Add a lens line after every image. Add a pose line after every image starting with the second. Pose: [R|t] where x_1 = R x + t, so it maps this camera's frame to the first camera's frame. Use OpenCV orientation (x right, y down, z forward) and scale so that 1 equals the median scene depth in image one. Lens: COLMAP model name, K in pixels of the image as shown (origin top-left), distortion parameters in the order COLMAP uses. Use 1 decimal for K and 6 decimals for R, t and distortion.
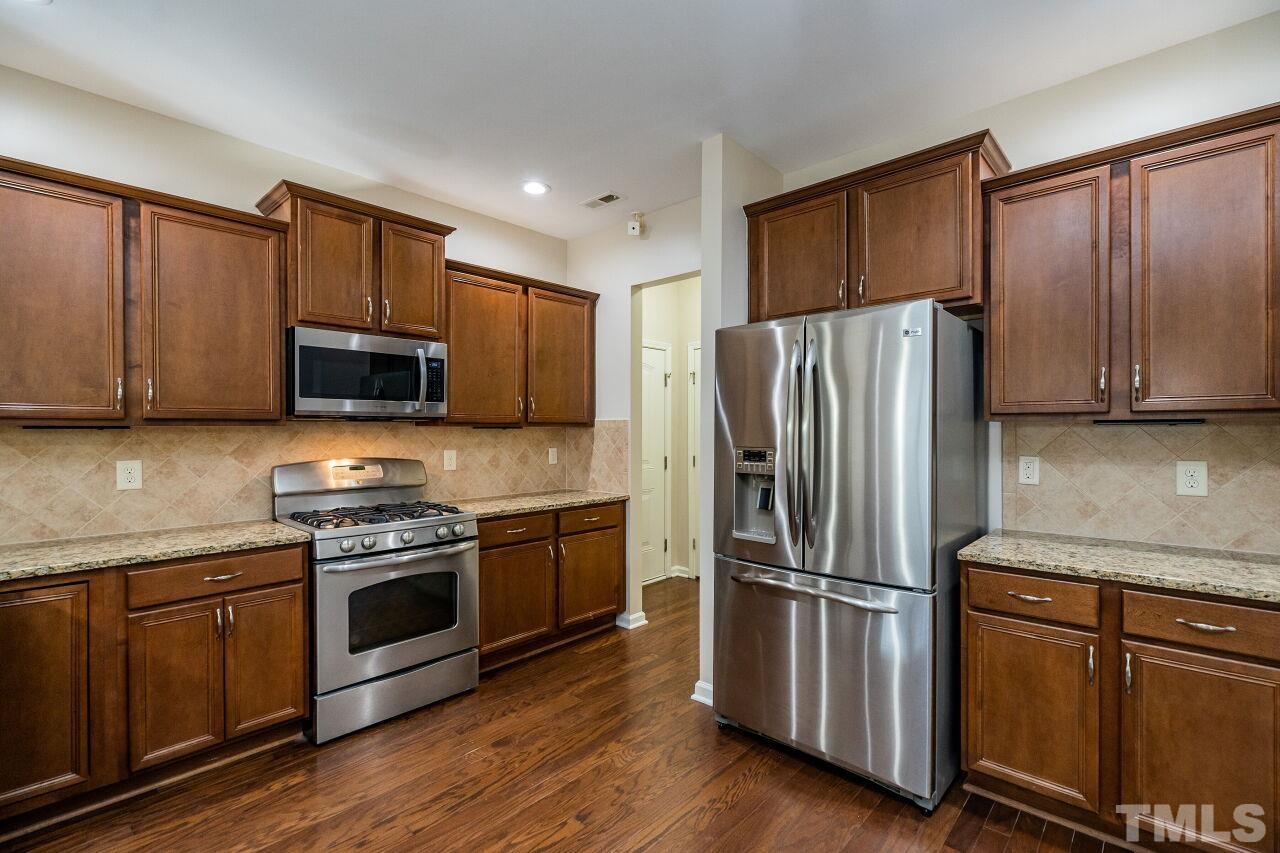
lens RADIAL K [[575.0, 0, 641.4], [0, 575.0, 434.9], [0, 0, 1]] dist [-0.002556, -0.000116]
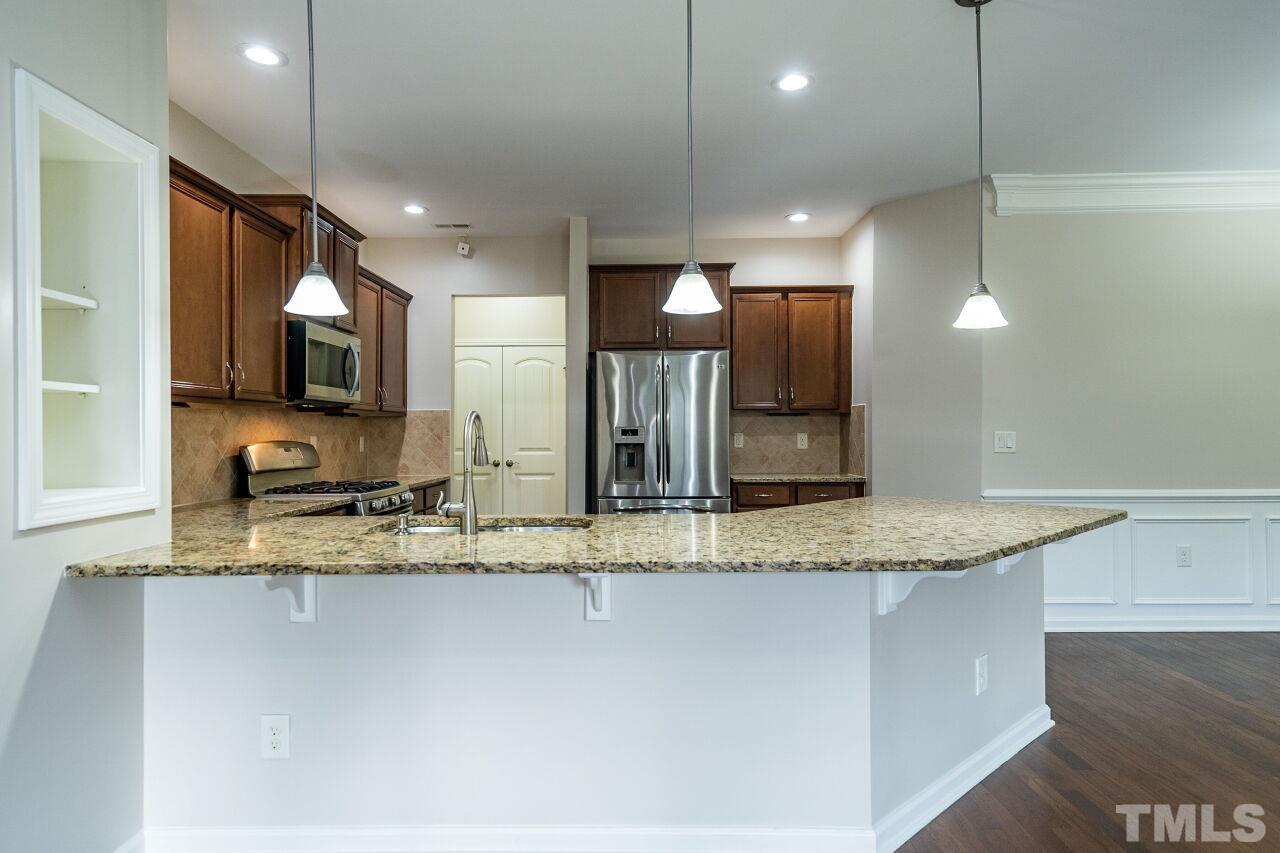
lens RADIAL K [[753.4, 0, 640.0], [0, 753.4, 426.5], [0, 0, 1]] dist [0.002689, 0.000525]
pose [[0.743412, 0.004426, 0.668819, -1.109687], [0.008068, 0.999846, -0.015585, 0.048816], [-0.668785, 0.016982, 0.743262, -0.557413]]
